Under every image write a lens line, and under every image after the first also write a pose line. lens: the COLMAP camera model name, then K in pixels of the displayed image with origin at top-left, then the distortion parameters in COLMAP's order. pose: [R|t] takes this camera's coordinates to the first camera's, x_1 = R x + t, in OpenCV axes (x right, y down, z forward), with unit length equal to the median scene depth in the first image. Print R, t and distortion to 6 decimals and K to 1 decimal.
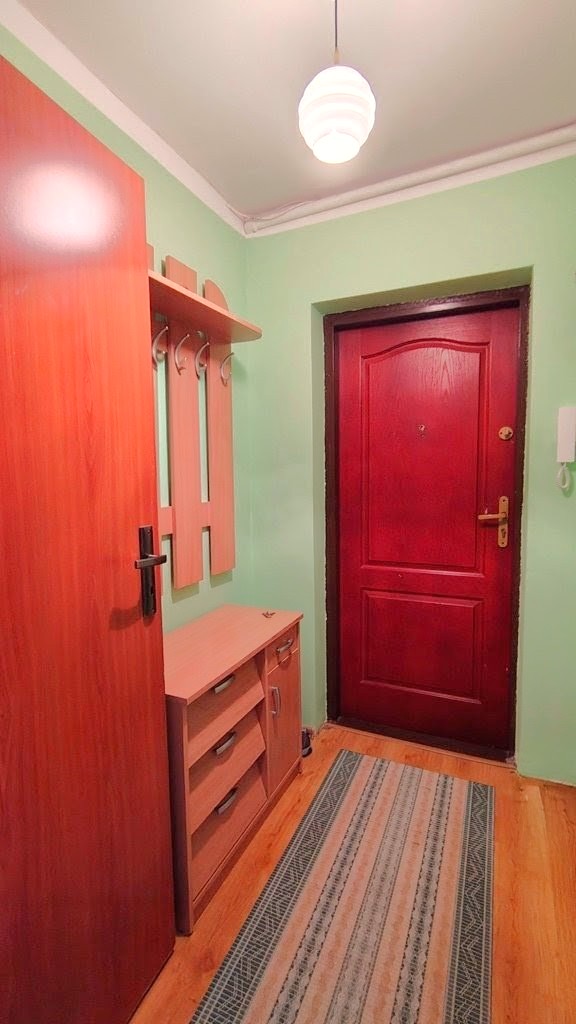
lens RADIAL K [[479.1, 0, 288.0], [0, 479.1, 512.0], [0, 0, 1]] dist [0.001303, 0.000152]
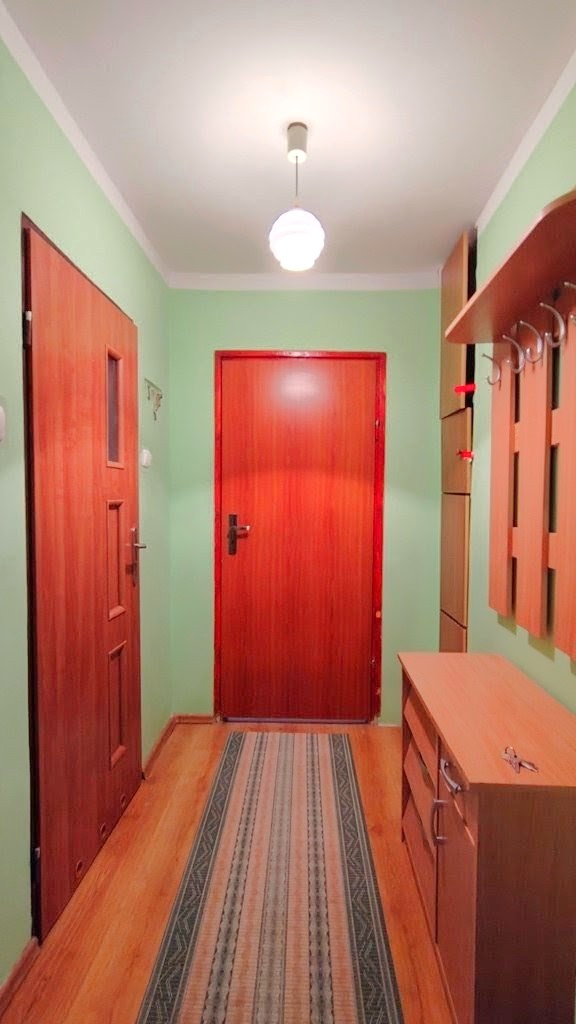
lens RADIAL K [[479.1, 0, 288.0], [0, 479.1, 512.0], [0, 0, 1]] dist [0.001303, 0.000152]
pose [[-0.929135, 0.027672, -0.368703, 0.505246], [-0.021586, 0.991435, 0.128807, -0.167390], [0.369110, 0.127638, -0.920580, 1.810860]]
